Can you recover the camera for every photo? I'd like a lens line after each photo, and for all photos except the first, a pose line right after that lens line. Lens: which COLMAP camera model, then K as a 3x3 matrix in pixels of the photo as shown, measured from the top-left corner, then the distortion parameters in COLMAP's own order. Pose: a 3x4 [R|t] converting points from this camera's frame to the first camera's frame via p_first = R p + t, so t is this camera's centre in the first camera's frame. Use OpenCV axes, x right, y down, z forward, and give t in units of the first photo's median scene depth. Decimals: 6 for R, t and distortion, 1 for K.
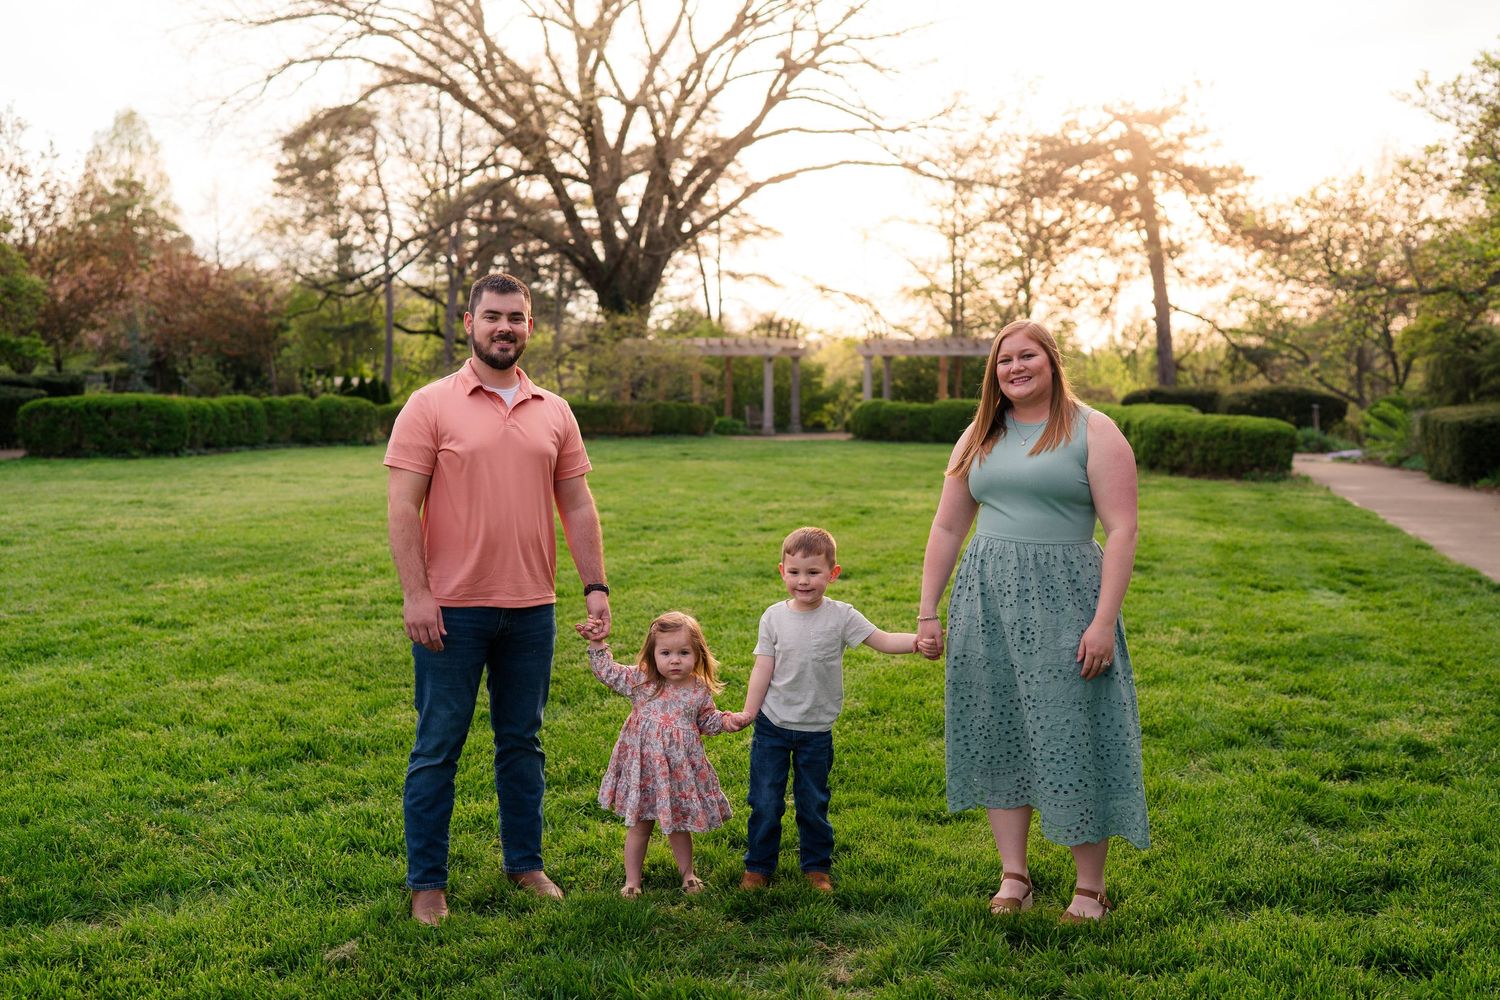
lens RADIAL K [[1478.4, 0, 730.0], [0, 1478.4, 497.5], [0, 0, 1]] dist [-0.032352, 0.112429]
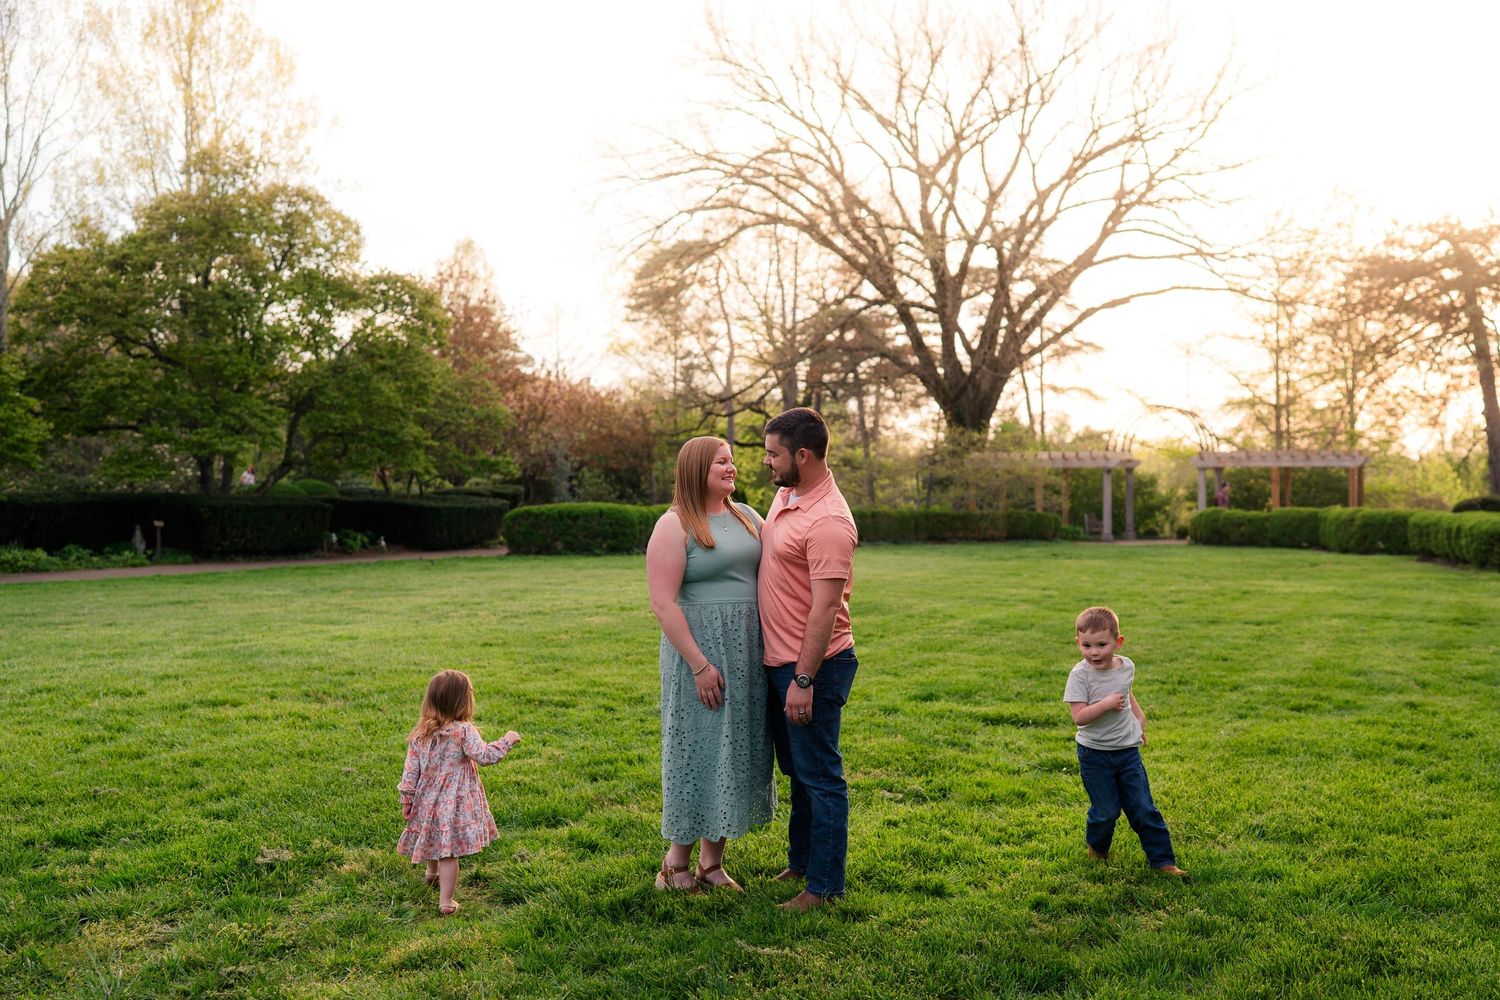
lens RADIAL K [[1591.6, 0, 750.0], [0, 1591.6, 500.0], [0, 0, 1]] dist [-0.042550, 0.152575]
pose [[0.987537, -0.000994, -0.157384, -0.043214], [-0.010319, 0.997420, -0.071045, 0.011578], [0.157049, 0.071783, 0.984979, -0.163384]]
